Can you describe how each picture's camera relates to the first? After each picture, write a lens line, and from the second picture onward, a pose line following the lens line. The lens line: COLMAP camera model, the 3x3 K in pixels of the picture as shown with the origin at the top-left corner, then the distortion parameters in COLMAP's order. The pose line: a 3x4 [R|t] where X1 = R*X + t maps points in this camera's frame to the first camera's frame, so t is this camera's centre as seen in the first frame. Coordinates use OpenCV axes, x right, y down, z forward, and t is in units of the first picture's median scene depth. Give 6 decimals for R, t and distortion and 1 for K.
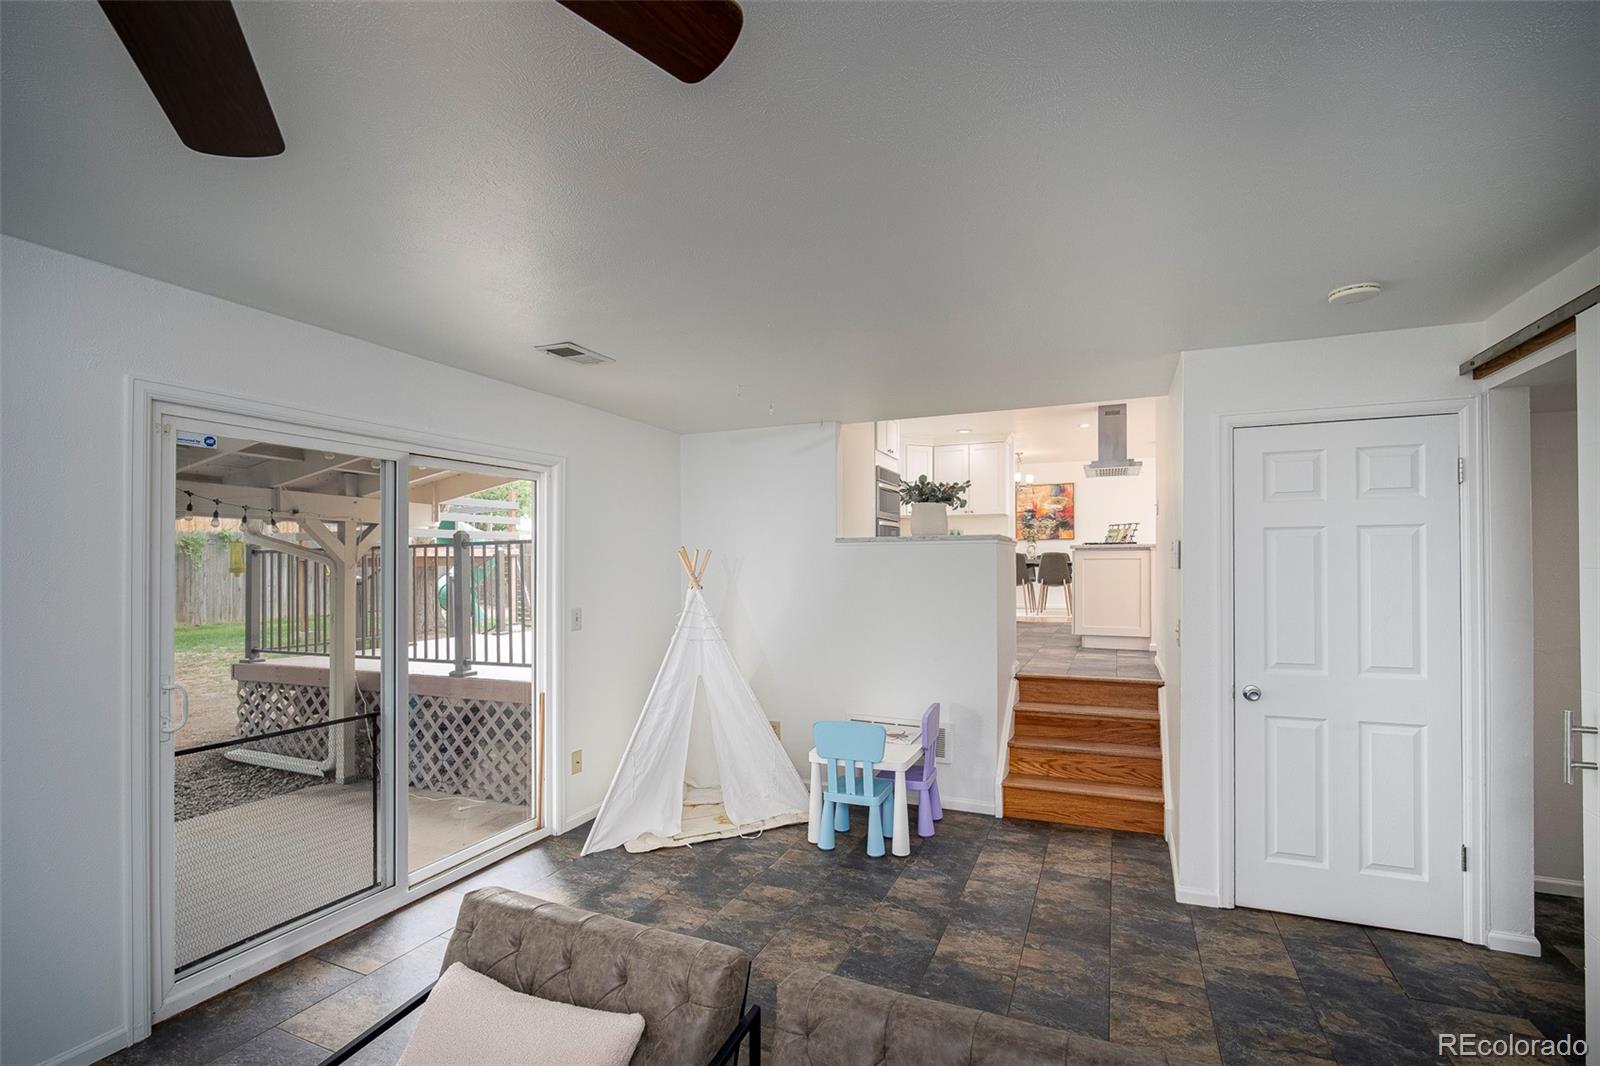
lens RADIAL K [[705.8, 0, 817.7], [0, 705.8, 555.9], [0, 0, 1]] dist [-0.002009, -0.000013]
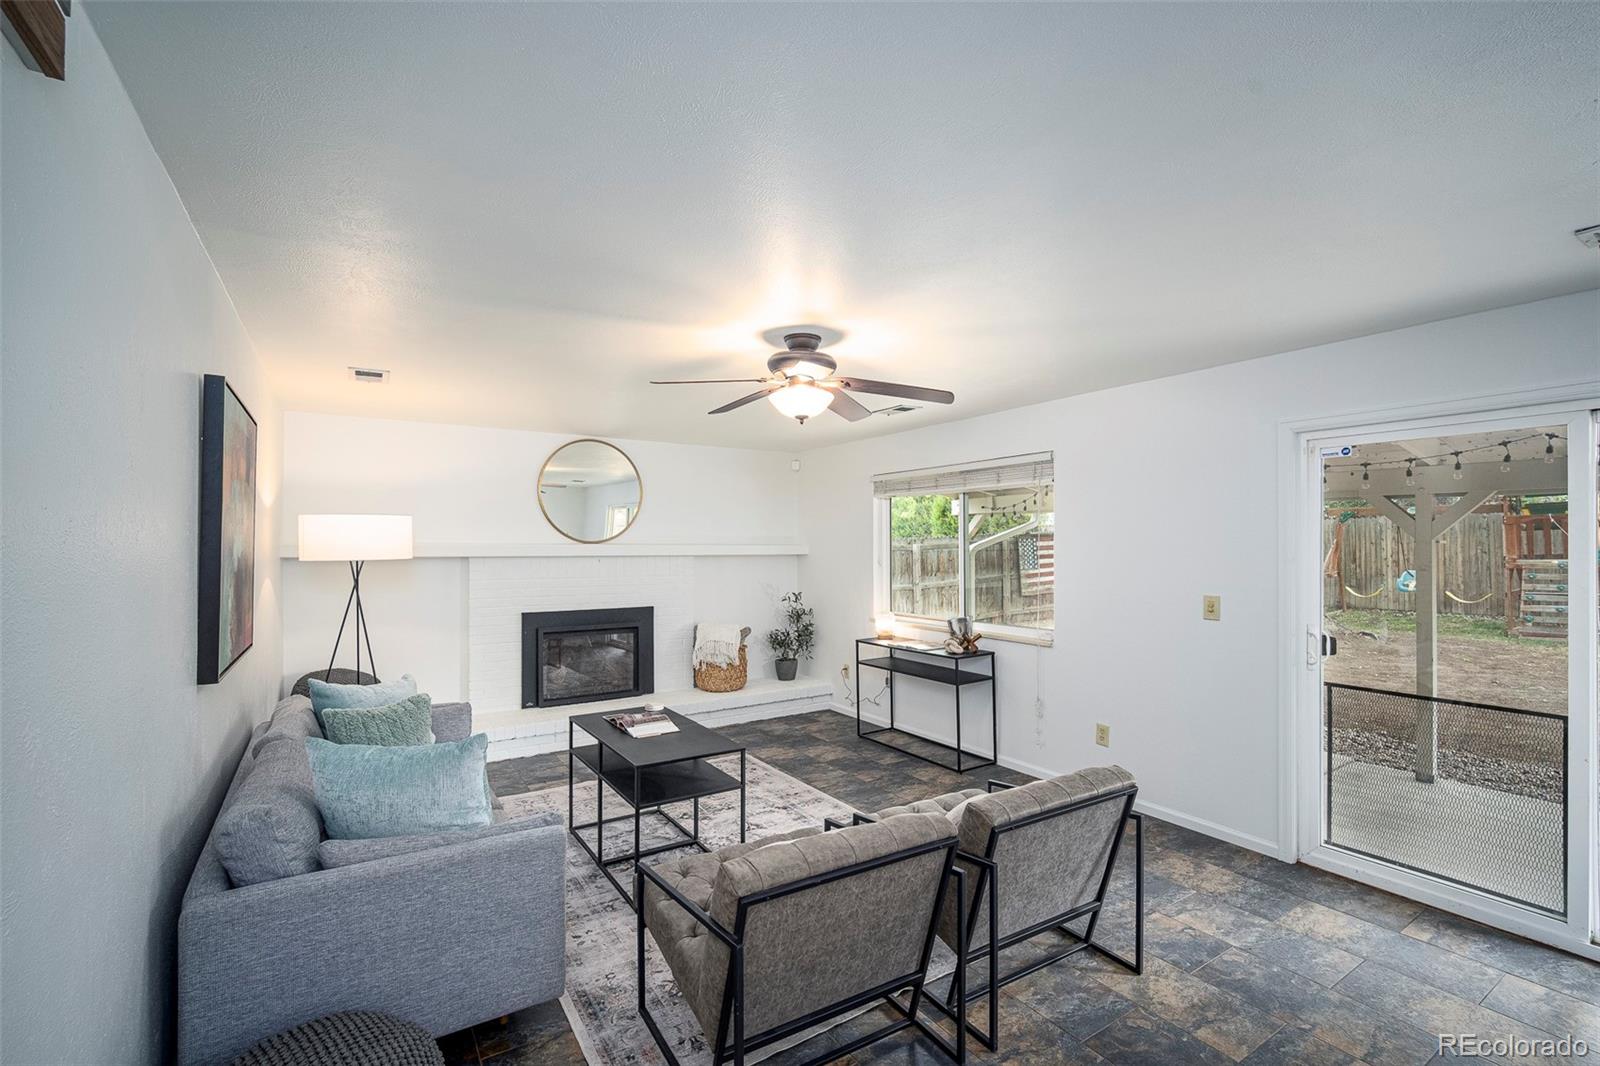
lens RADIAL K [[718.2, 0, 806.5], [0, 718.2, 537.2], [0, 0, 1]] dist [0.001551, 0.000171]
pose [[-0.561554, 0.000565, -0.827440, 0.743512], [0.010147, 0.999929, -0.006203, -0.005301], [0.827378, -0.011879, -0.561520, 0.859495]]
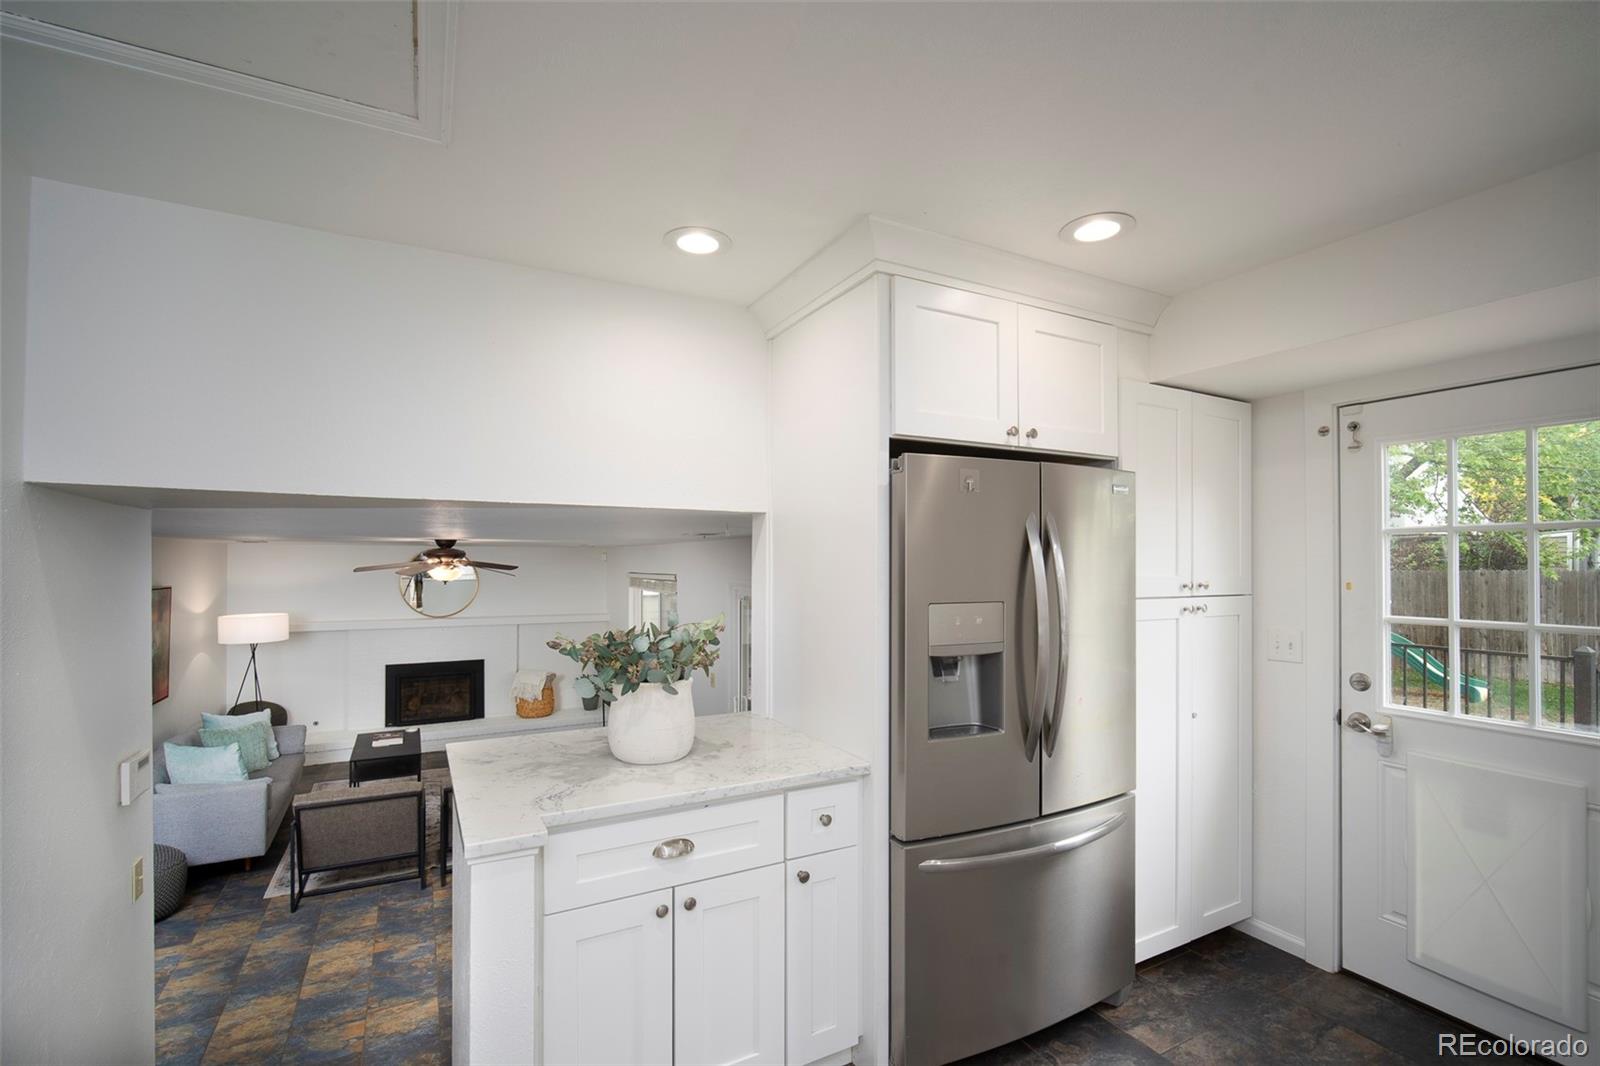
lens RADIAL K [[705.8, 0, 817.7], [0, 705.8, 555.9], [0, 0, 1]] dist [-0.002009, -0.000013]
pose [[-0.609399, -0.000263, -0.792864, 0.821390], [0.004781, 0.999981, -0.004007, -0.279357], [0.792849, -0.006233, -0.609386, 2.493336]]
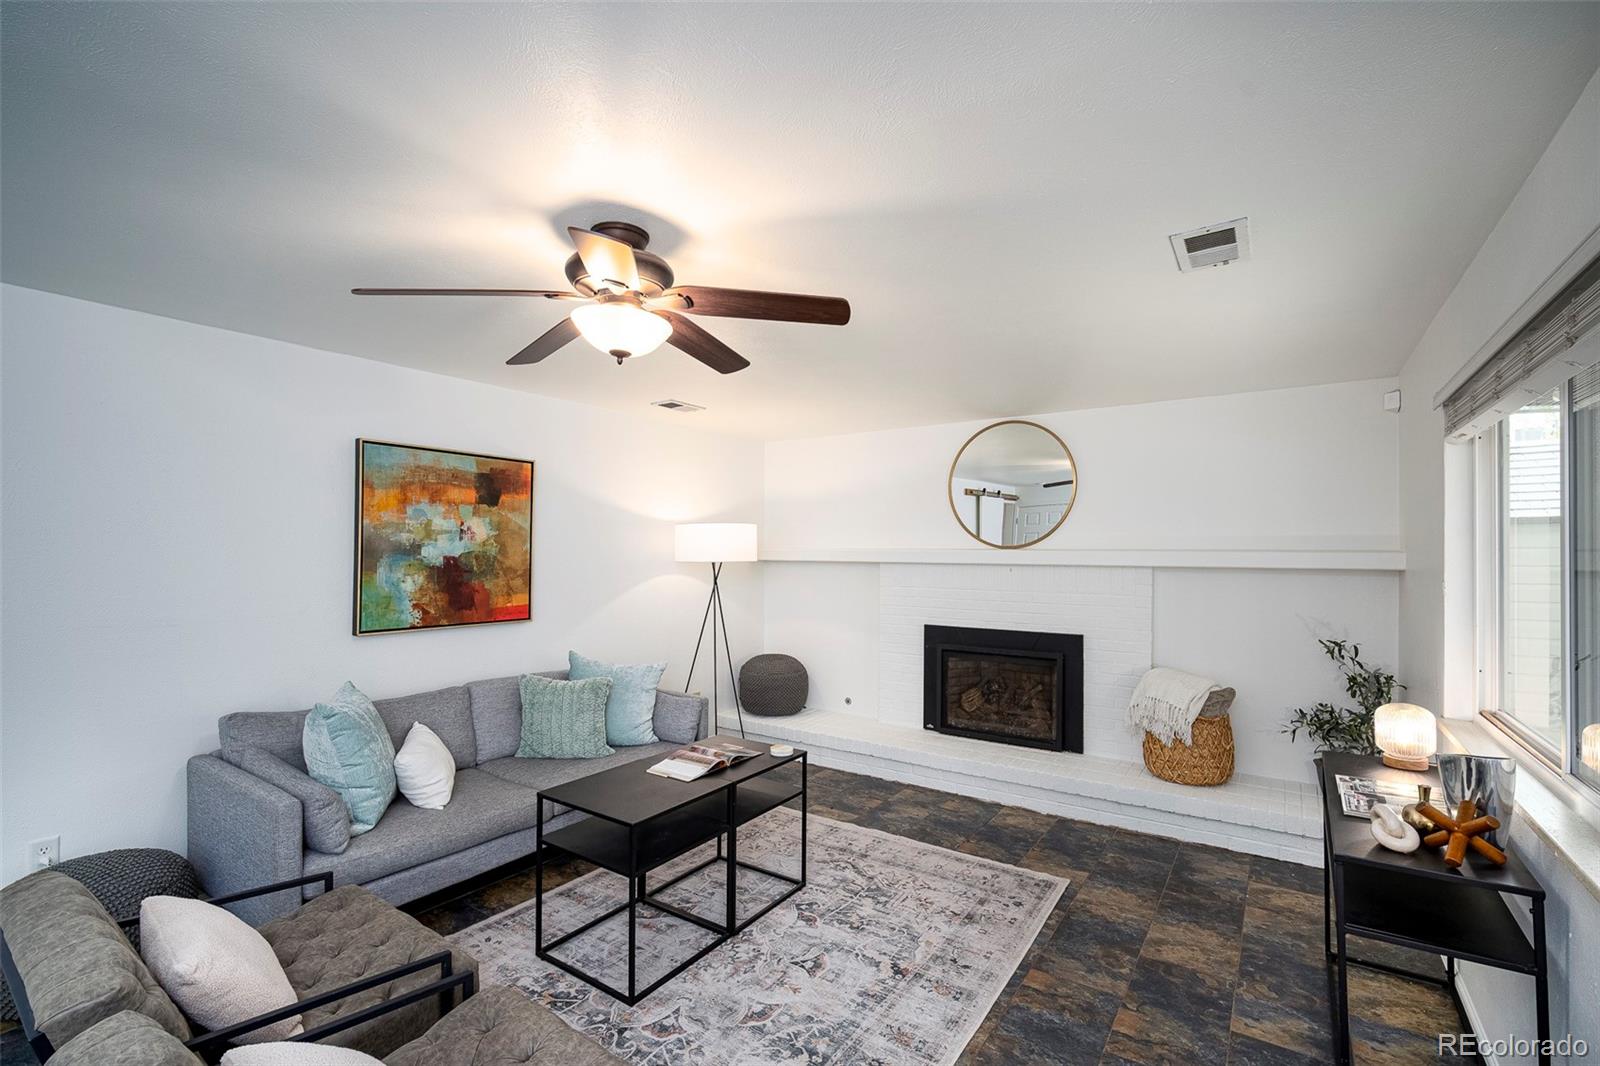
lens RADIAL K [[705.8, 0, 817.7], [0, 705.8, 555.9], [0, 0, 1]] dist [-0.002009, -0.000013]
pose [[-0.978712, 0.005793, 0.205158, -0.622073], [0.005535, 0.999983, -0.001830, 0.013339], [-0.205165, -0.000656, -0.978727, 0.891080]]
